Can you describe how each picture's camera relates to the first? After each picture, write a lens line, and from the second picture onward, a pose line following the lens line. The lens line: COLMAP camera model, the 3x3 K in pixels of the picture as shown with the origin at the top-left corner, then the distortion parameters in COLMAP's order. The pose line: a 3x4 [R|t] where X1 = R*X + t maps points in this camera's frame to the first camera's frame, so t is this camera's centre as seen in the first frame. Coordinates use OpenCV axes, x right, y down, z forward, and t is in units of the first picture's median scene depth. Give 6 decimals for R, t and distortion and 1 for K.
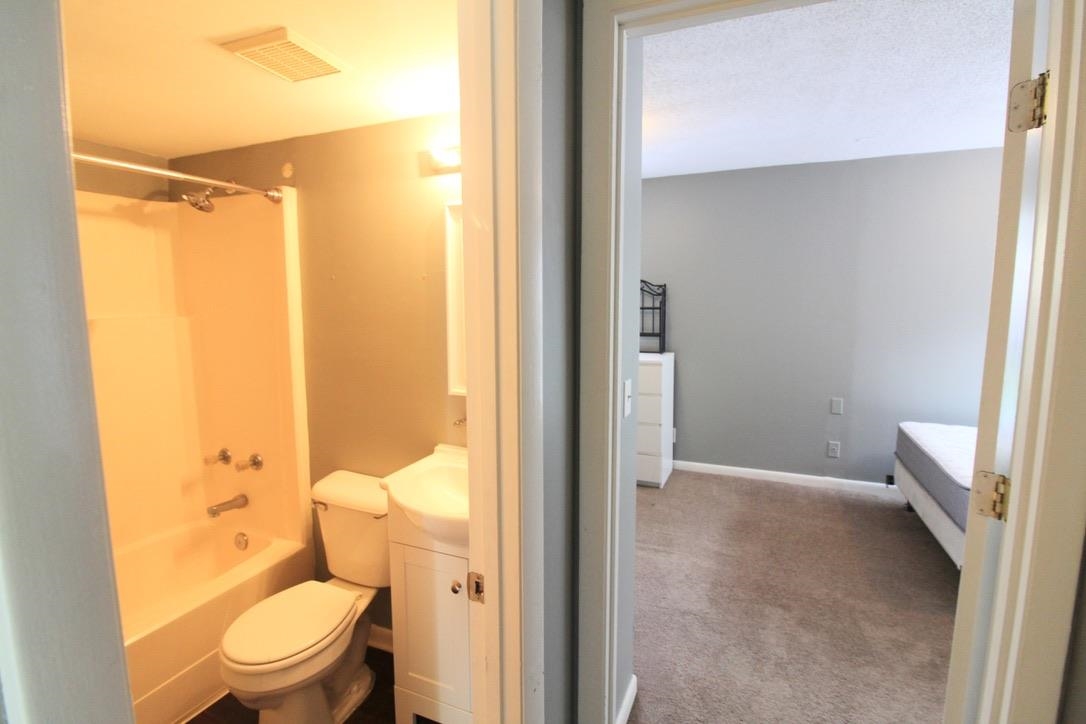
lens RADIAL K [[503.4, 0, 551.0], [0, 503.4, 356.6], [0, 0, 1]] dist [0.001716, -0.013965]
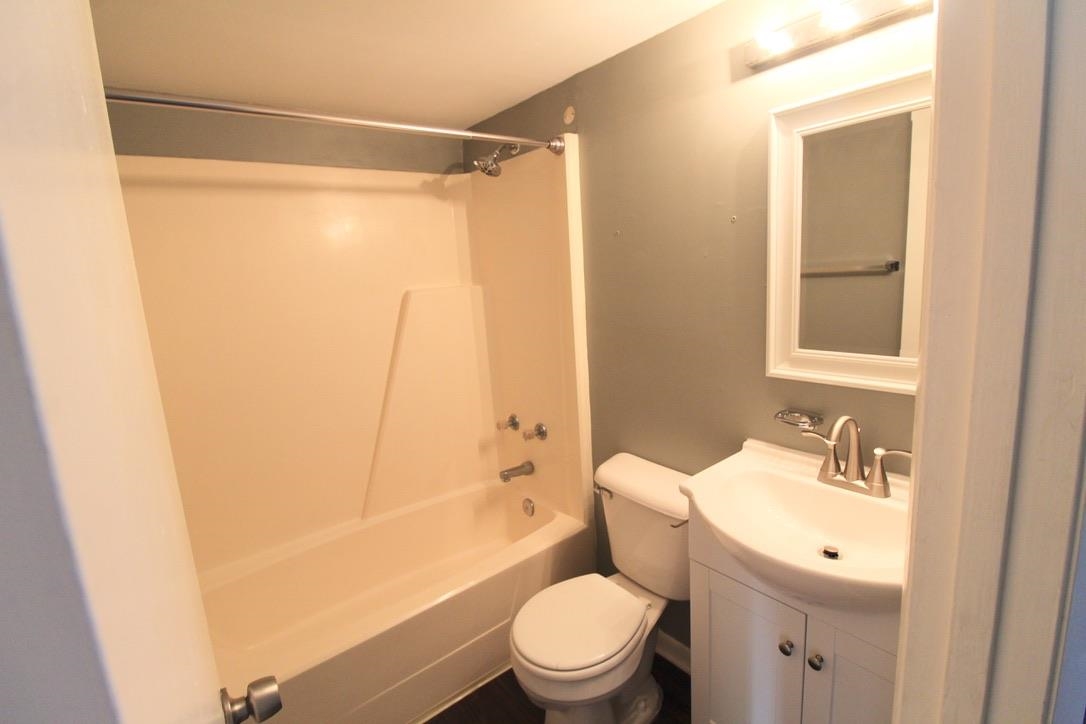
lens RADIAL K [[503.4, 0, 551.0], [0, 503.4, 356.6], [0, 0, 1]] dist [0.001716, -0.013965]
pose [[0.877473, 0.028793, -0.478761, -0.112325], [0.007030, 0.997317, 0.072864, -0.008732], [0.479574, -0.067302, 0.874917, 0.173731]]
